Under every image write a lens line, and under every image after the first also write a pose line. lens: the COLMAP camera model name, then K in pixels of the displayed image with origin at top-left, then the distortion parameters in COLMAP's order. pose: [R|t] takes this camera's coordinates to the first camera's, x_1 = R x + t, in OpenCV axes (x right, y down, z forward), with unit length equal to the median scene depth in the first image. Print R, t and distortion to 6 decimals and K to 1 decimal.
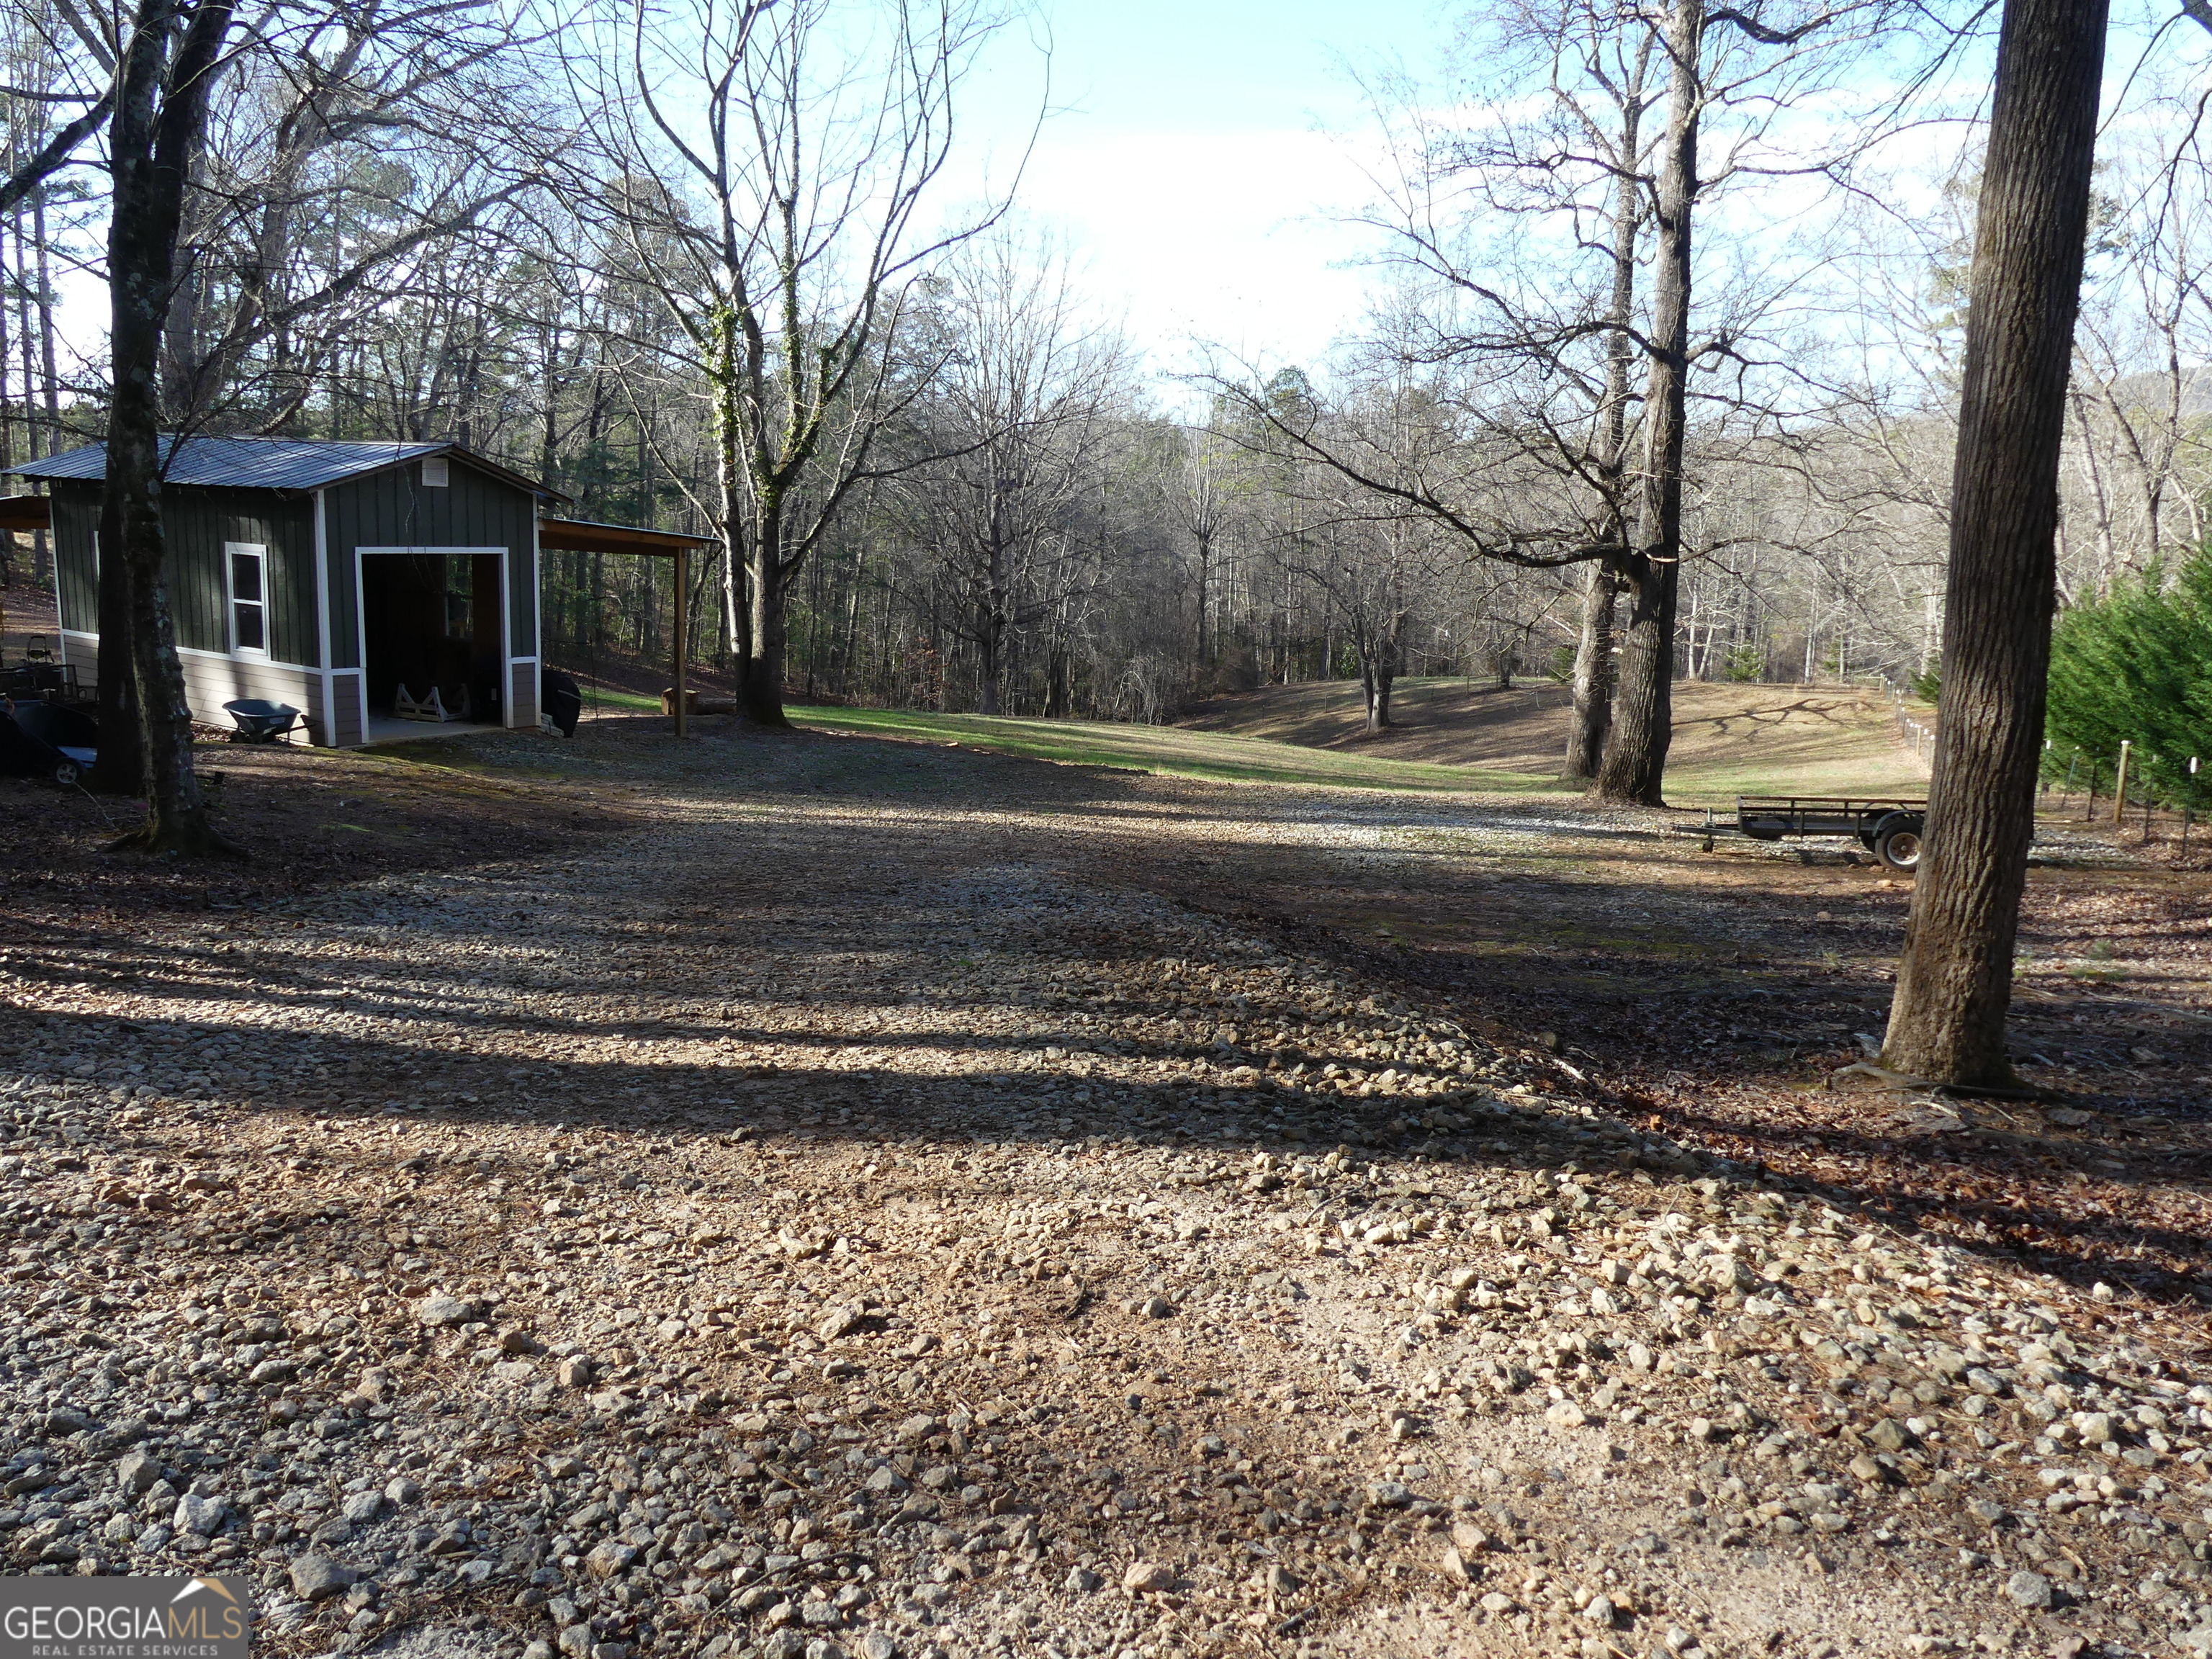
lens RADIAL K [[1643.3, 0, 1120.2], [0, 1643.3, 838.9], [0, 0, 1]] dist [-0.027209, 0.023221]
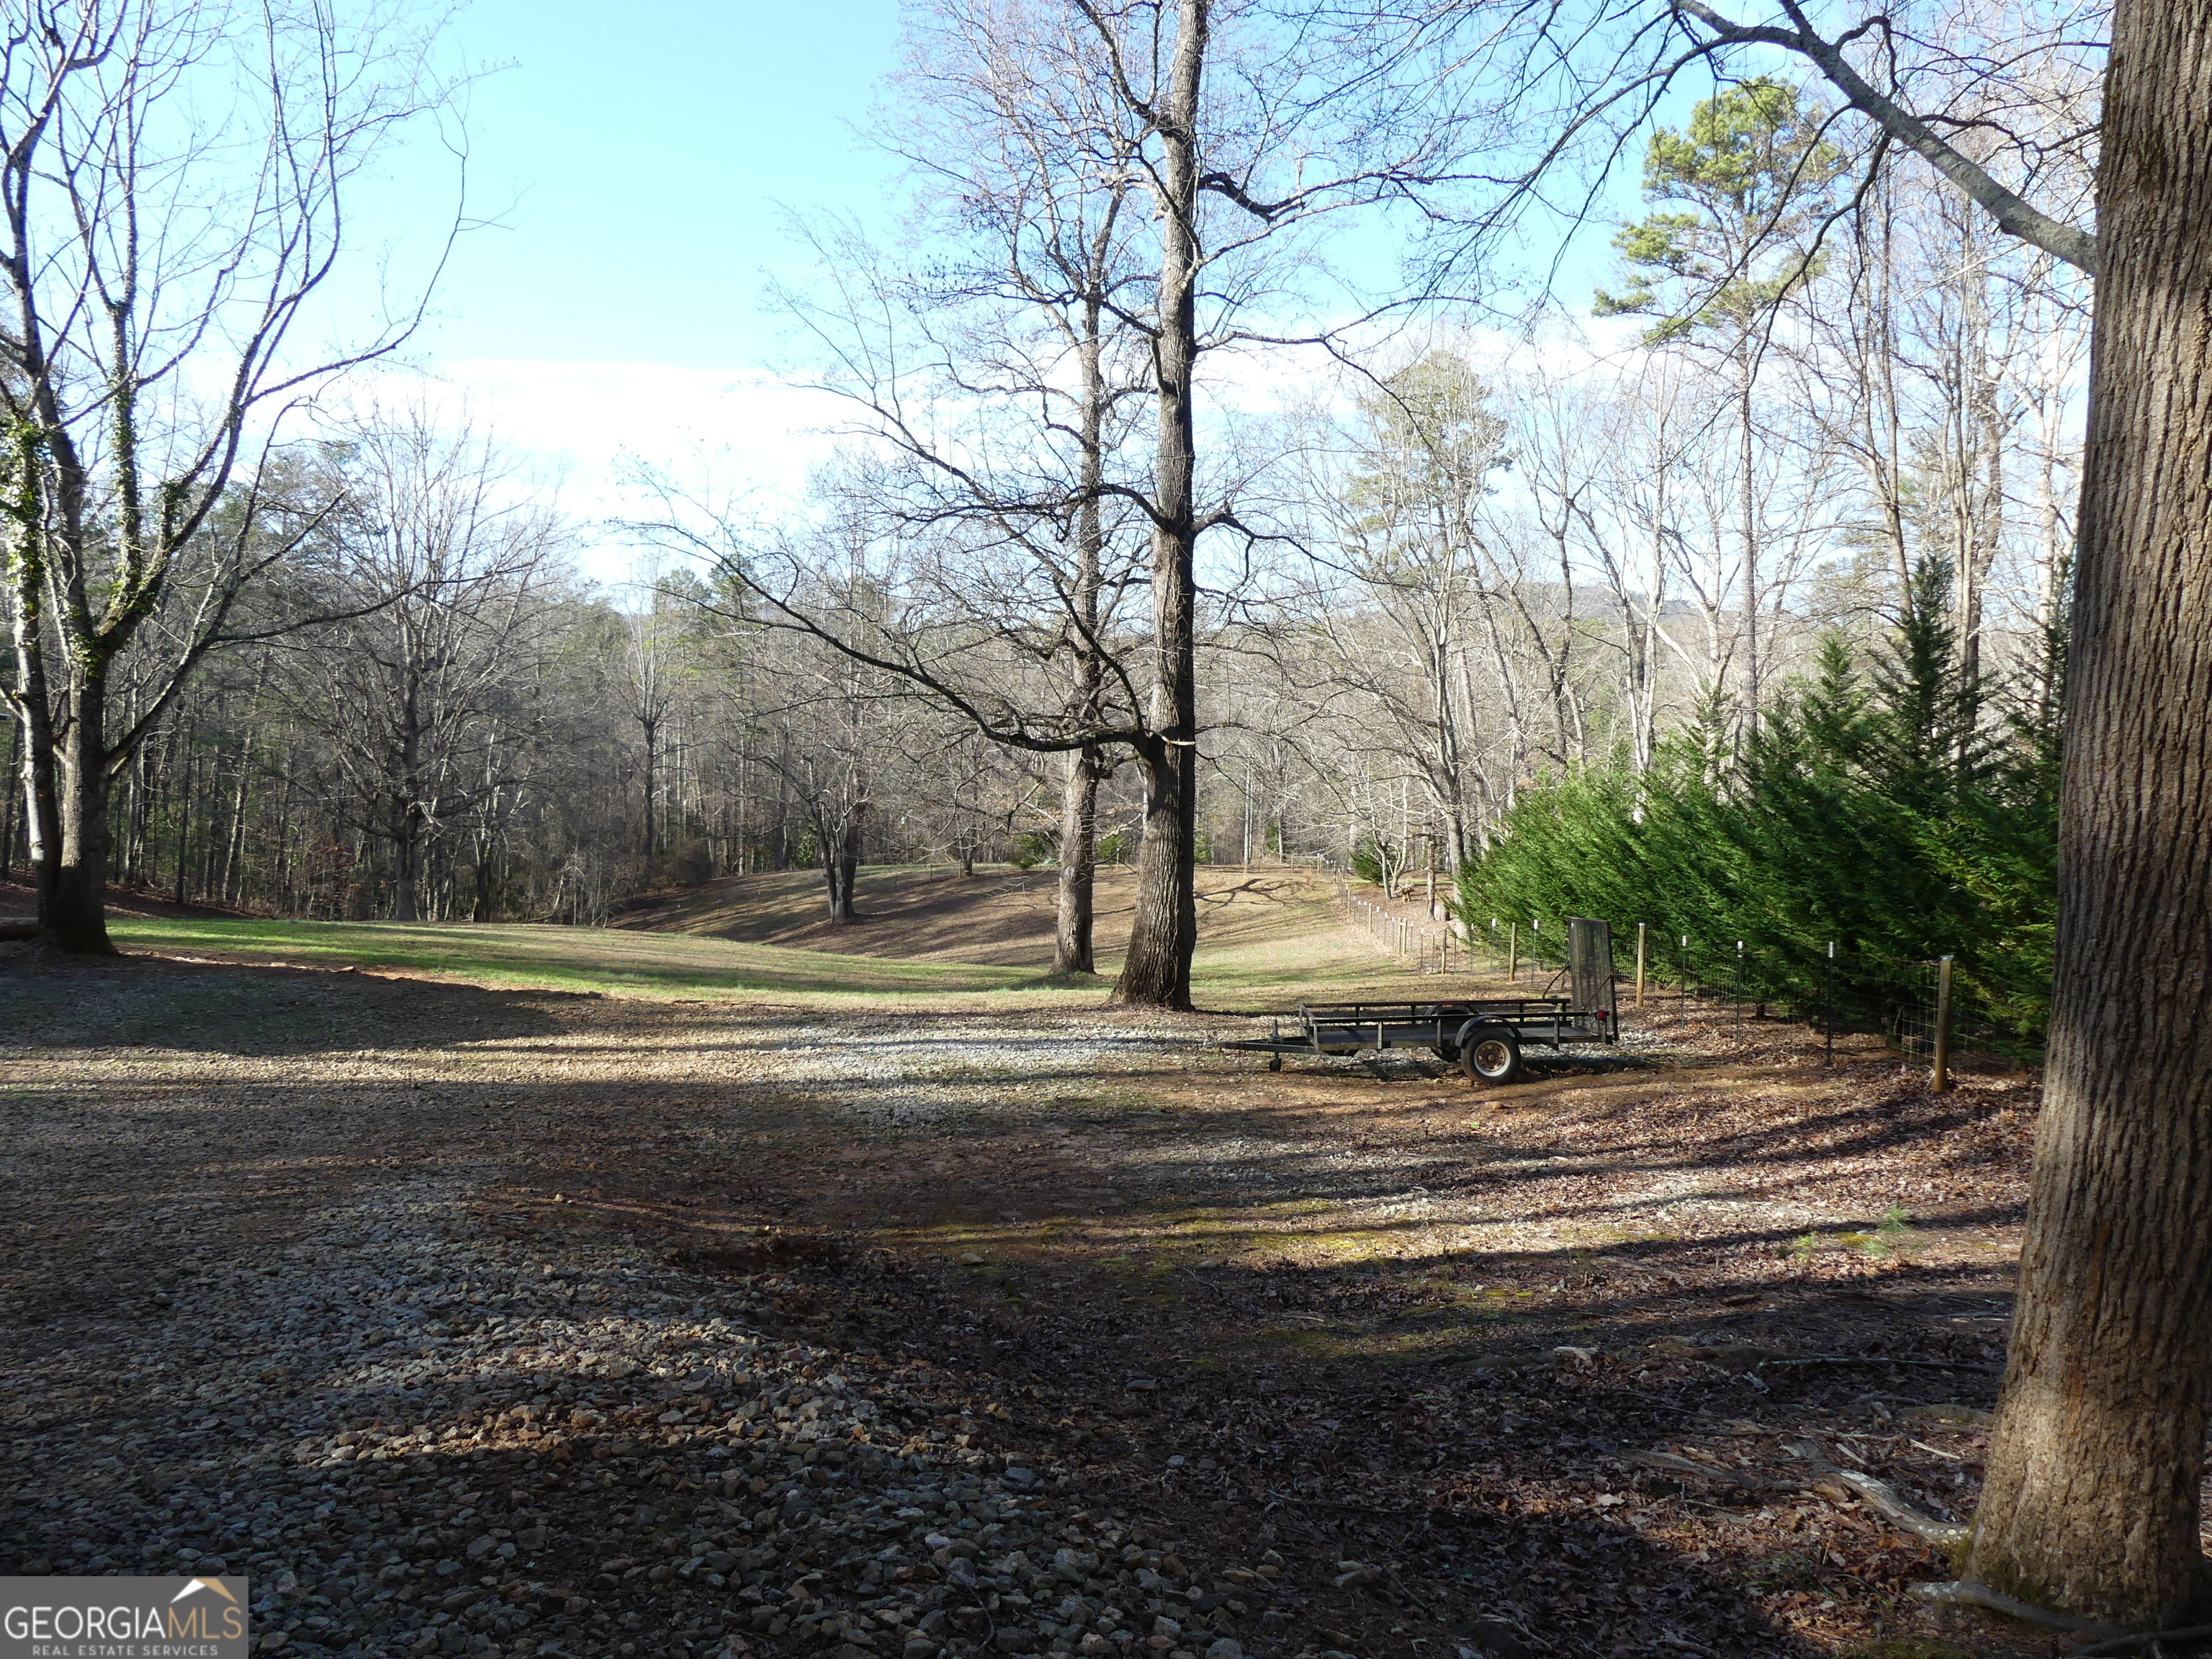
lens RADIAL K [[1643.3, 0, 1106.9], [0, 1643.3, 836.4], [0, 0, 1]] dist [-0.027209, 0.023221]
pose [[0.948205, -0.016210, 0.317244, -0.001165], [0.052687, 0.992890, -0.106744, -0.019107], [-0.313258, 0.117930, 0.942317, 0.134510]]
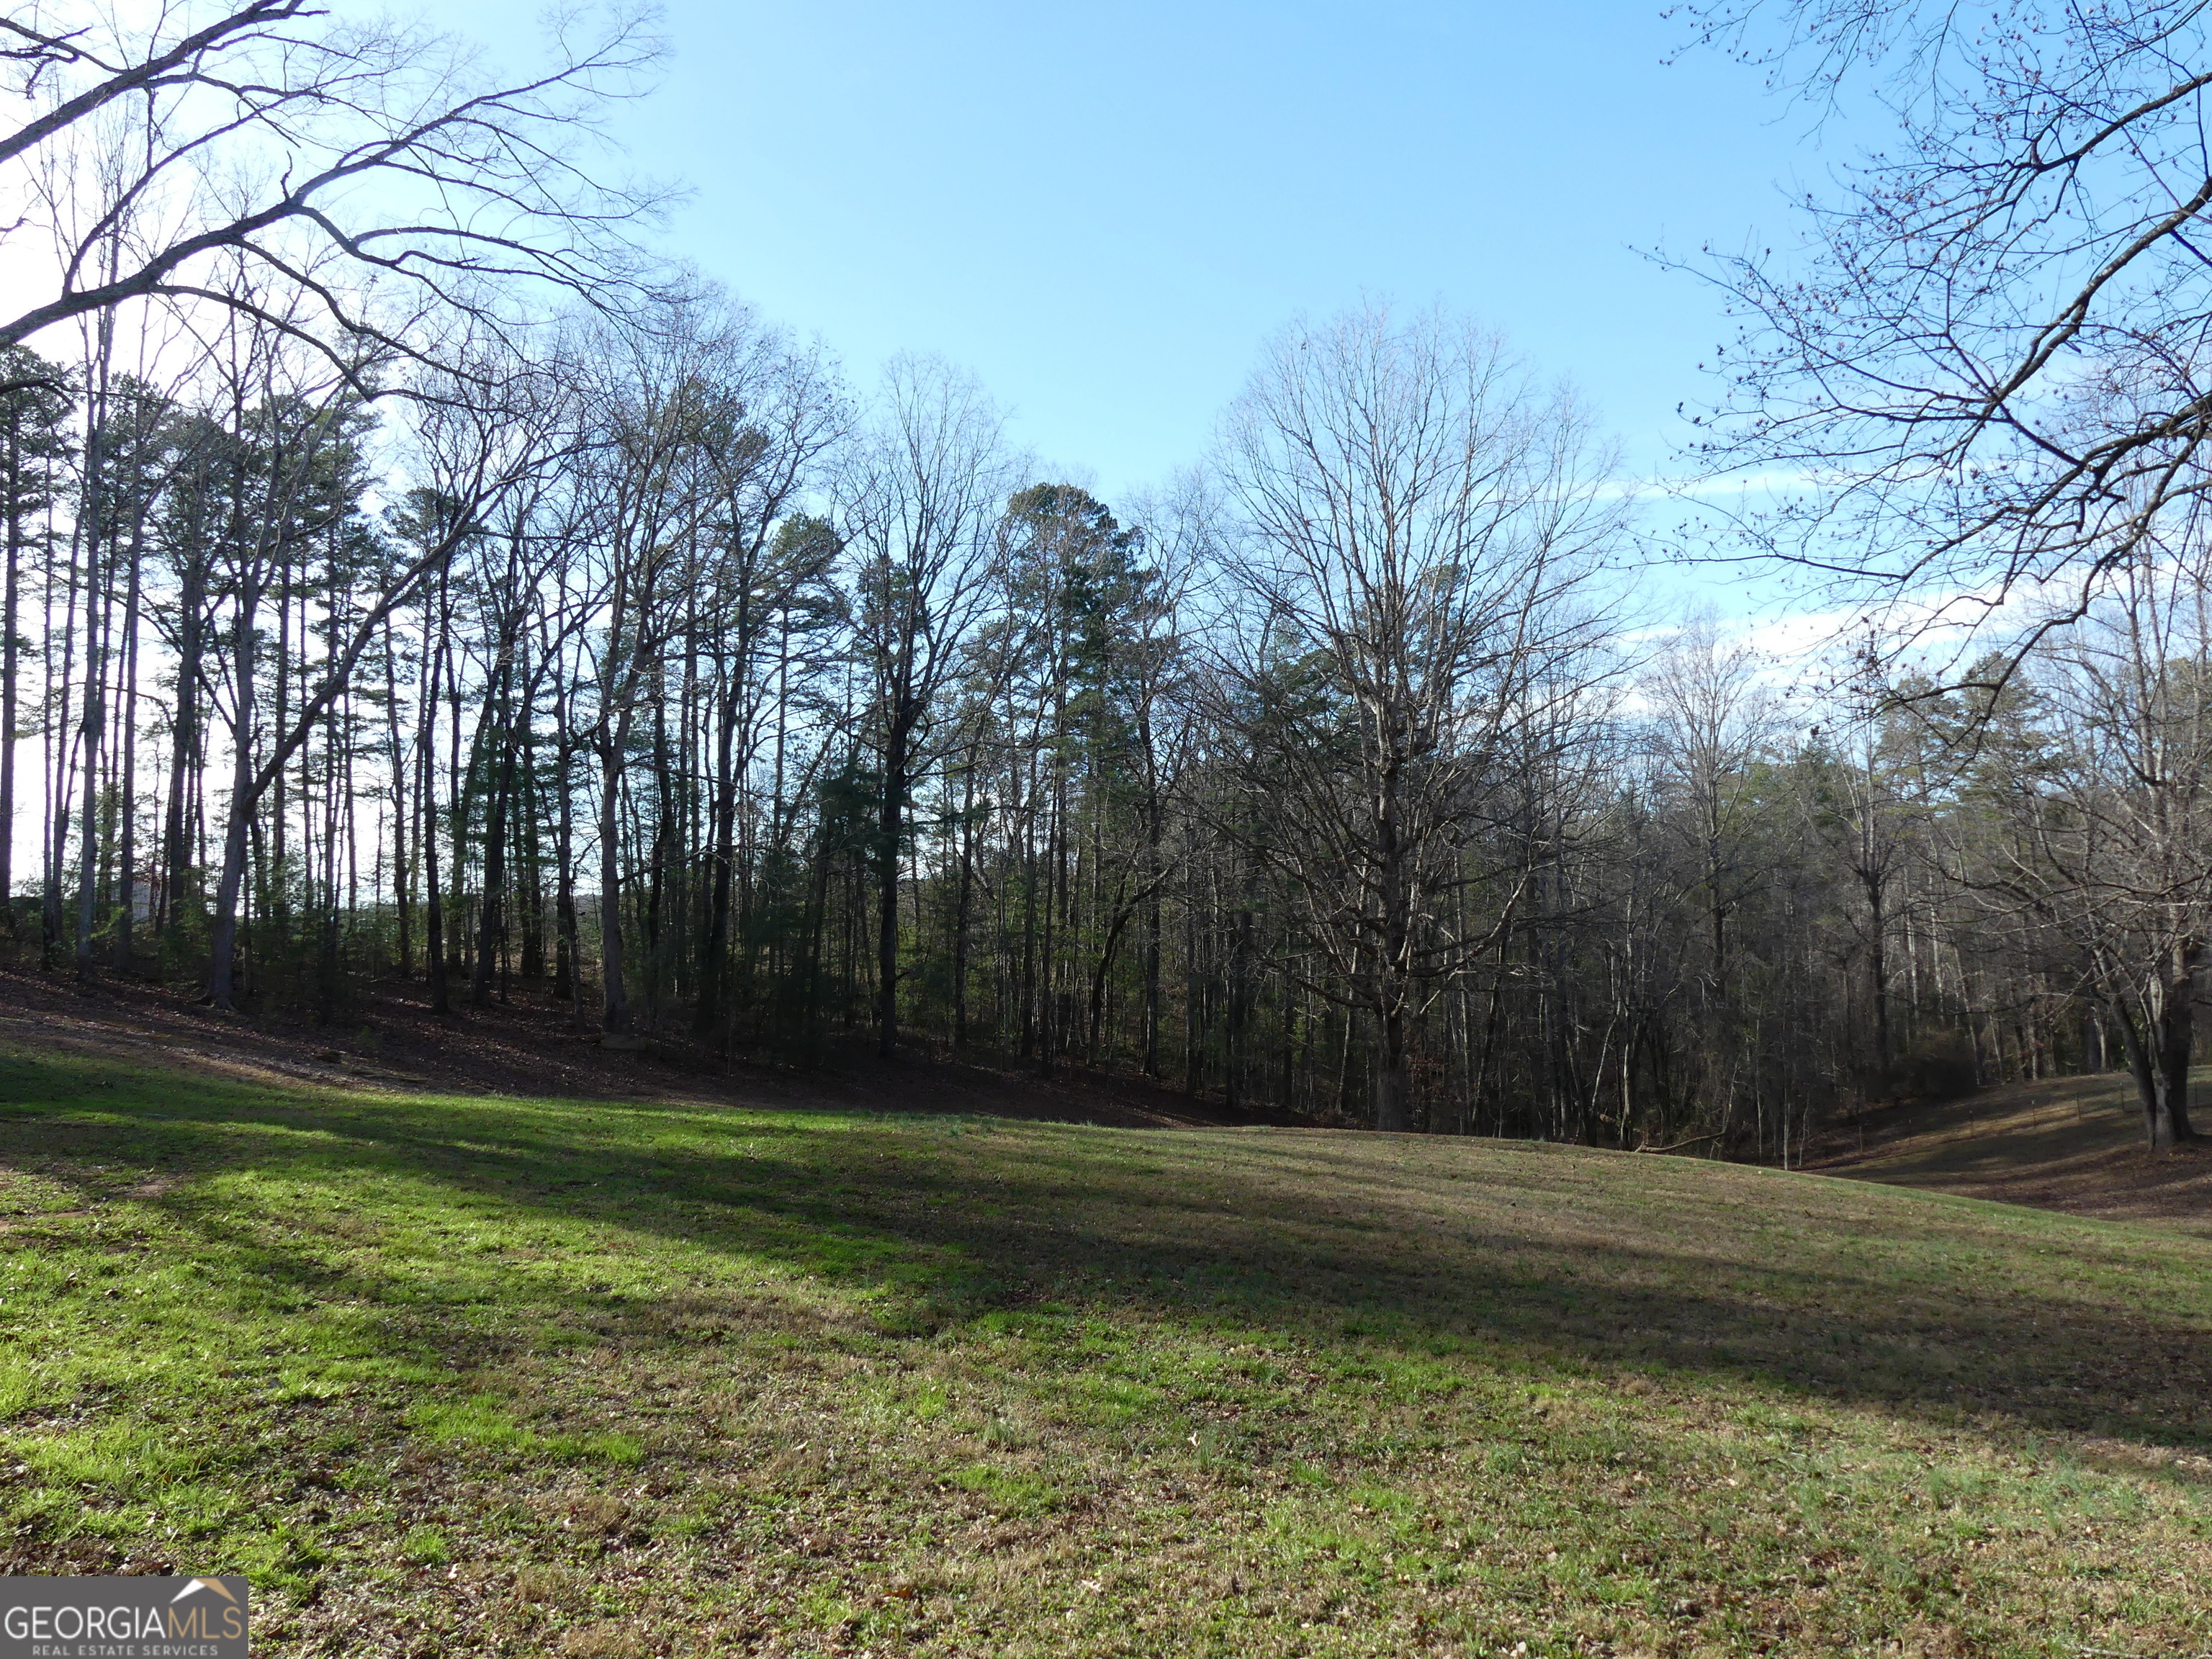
lens RADIAL K [[1643.3, 0, 1129.0], [0, 1643.3, 834.9], [0, 0, 1]] dist [-0.027209, 0.023221]
pose [[0.908588, -0.086602, -0.408618, 0.254772], [-0.020901, 0.967618, -0.251551, -0.074303], [0.417171, 0.237097, 0.877356, 1.157530]]
